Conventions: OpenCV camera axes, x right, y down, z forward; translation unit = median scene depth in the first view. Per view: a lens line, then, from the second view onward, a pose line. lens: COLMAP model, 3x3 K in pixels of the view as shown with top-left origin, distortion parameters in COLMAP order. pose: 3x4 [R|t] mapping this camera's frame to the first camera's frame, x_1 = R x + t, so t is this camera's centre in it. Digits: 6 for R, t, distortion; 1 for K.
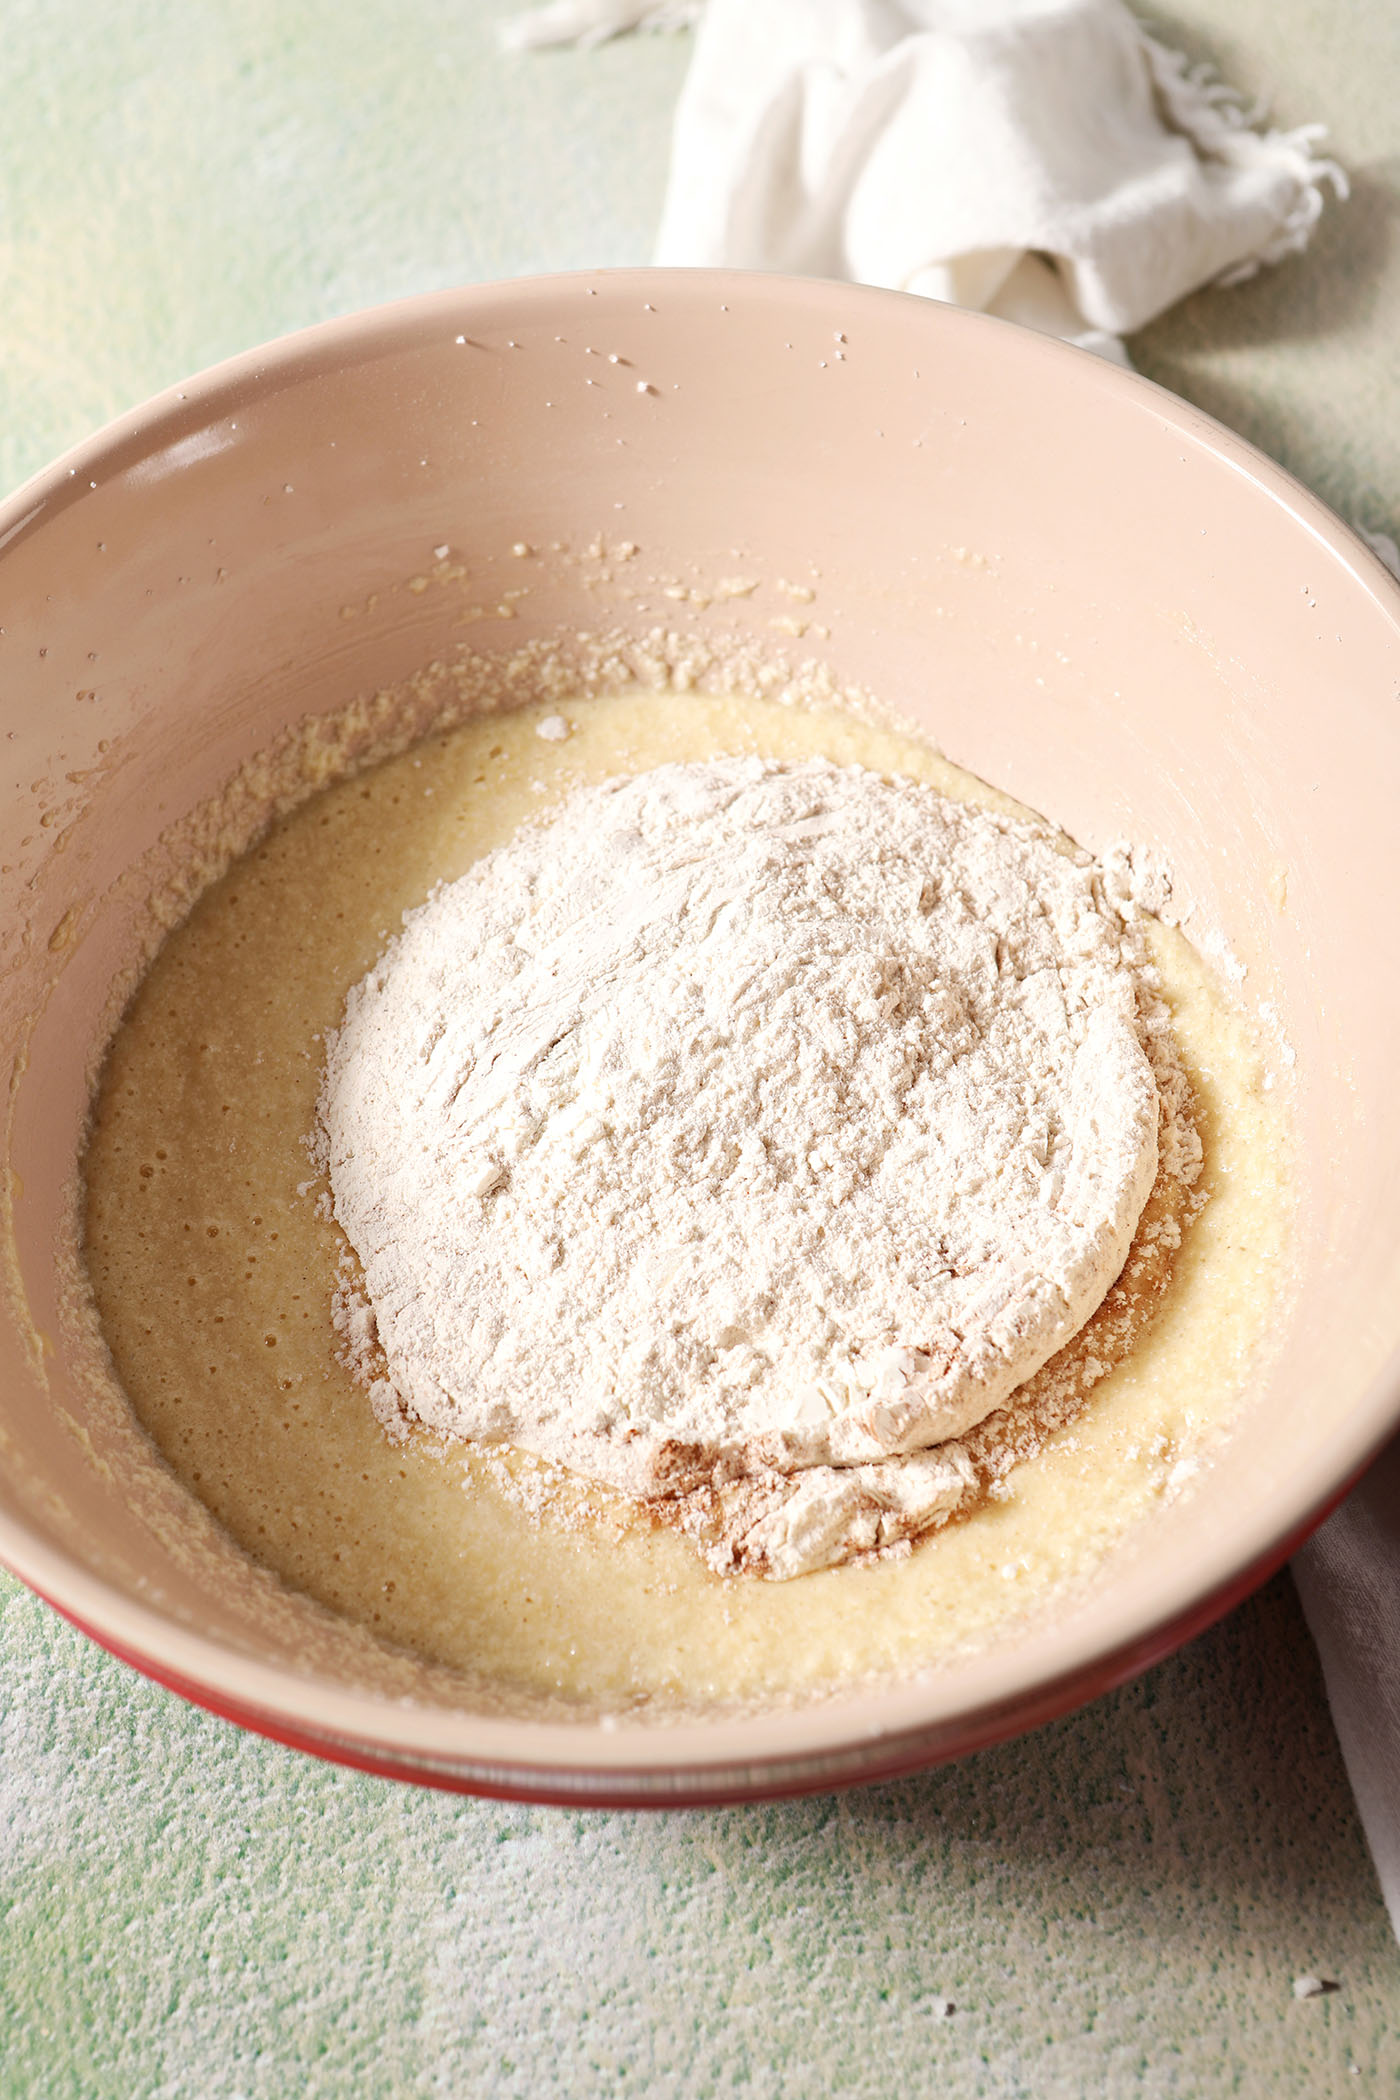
lens RADIAL K [[3717.4, 0, 689.8], [0, 3717.4, 1041.5], [0, 0, 1]] dist [0.200119, 0.000000]
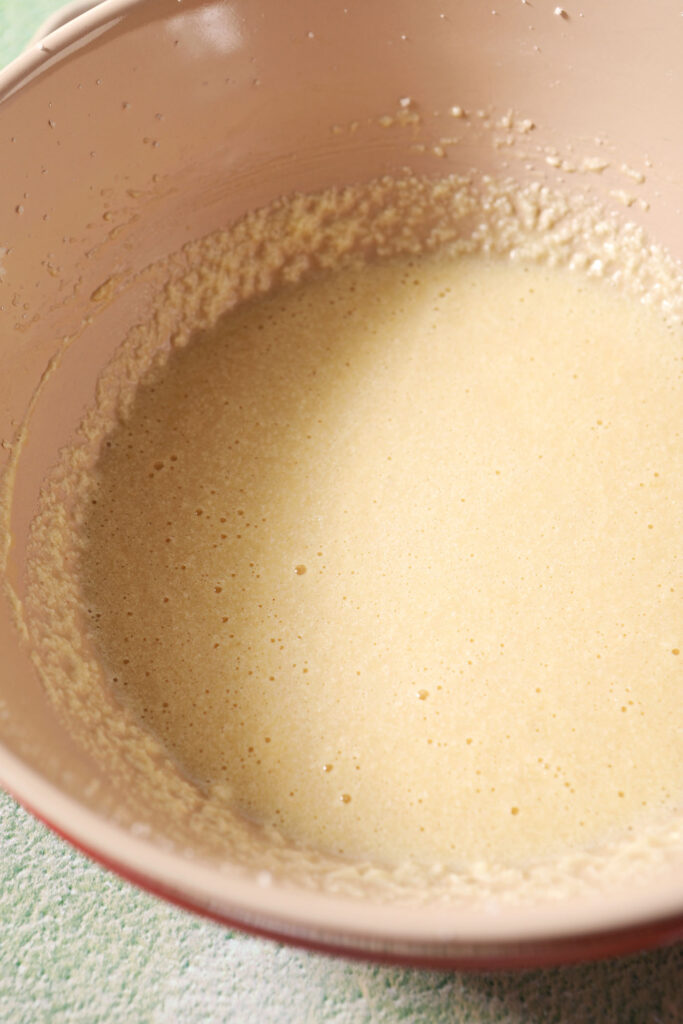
lens RADIAL K [[1910.6, 0, 334.5], [0, 1910.6, 510.4], [0, 0, 1]] dist [0.291782, 0.000000]
pose [[0.962488, 0.221905, -0.156122, 0.071966], [-0.222234, 0.974869, 0.015571, 0.026916], [0.155654, 0.019709, 0.987615, 0.246035]]
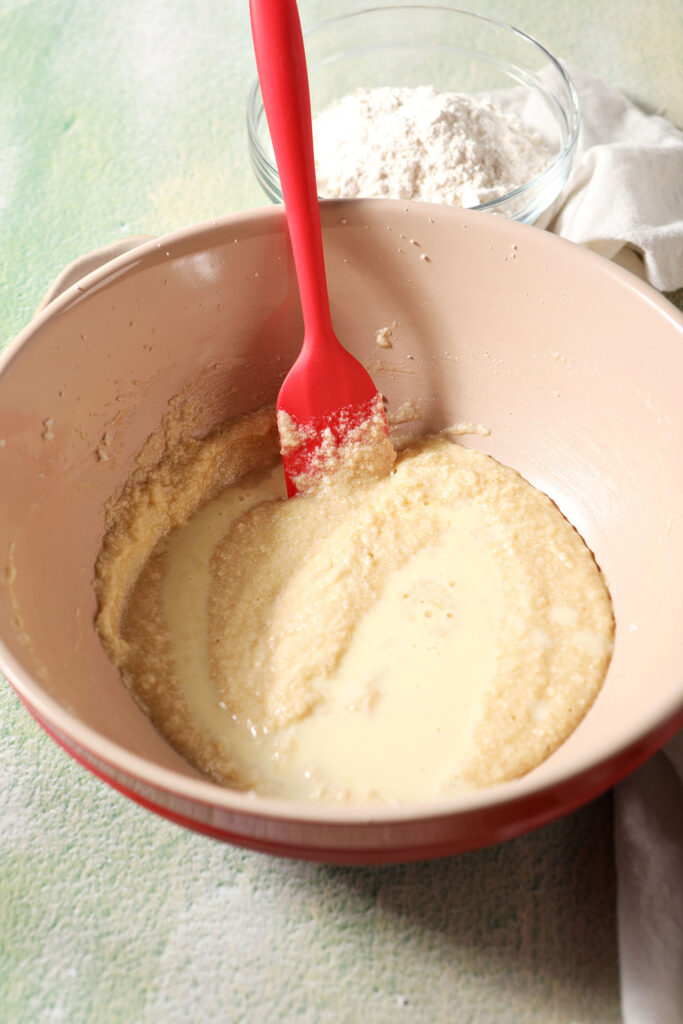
lens RADIAL K [[1975.7, 0, 333.5], [0, 1975.7, 509.1], [0, 0, 1]] dist [0.285006, 0.000000]
pose [[0.974877, 0.174859, -0.137982, 0.132388], [-0.190756, 0.975244, -0.111851, 0.117955], [0.115008, 0.135362, 0.984099, -0.140704]]
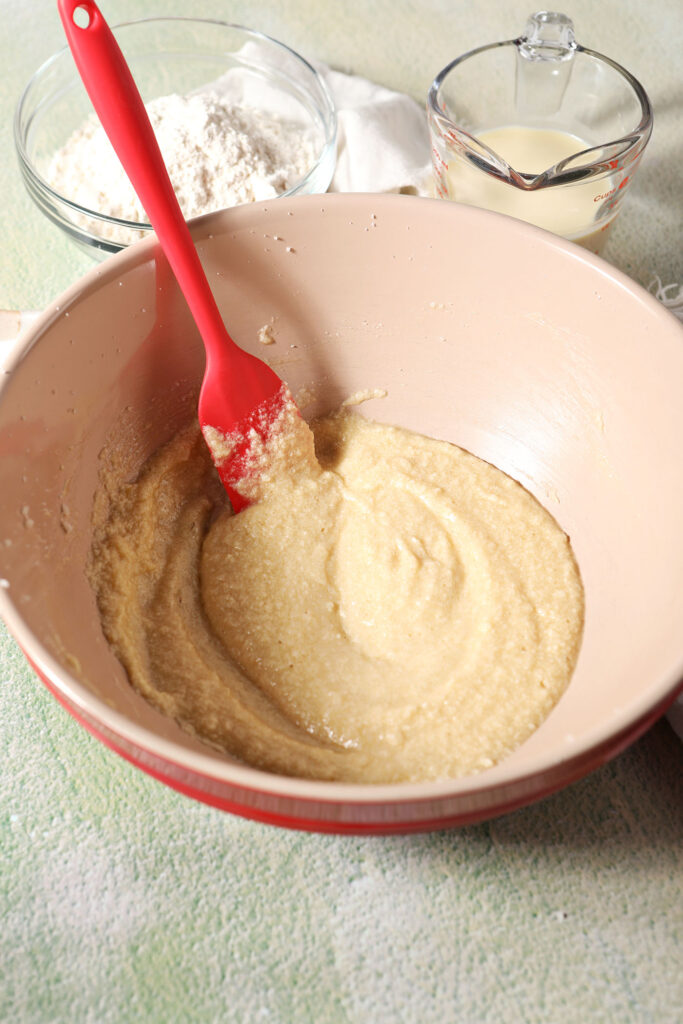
lens RADIAL K [[1852.2, 0, 340.8], [0, 1852.2, 508.8], [0, 0, 1]] dist [0.211225, 0.000000]
pose [[0.976265, -0.140911, 0.164471, -0.205433], [0.157498, 0.983174, -0.092541, 0.097439], [-0.148663, 0.116248, 0.982031, -0.106156]]
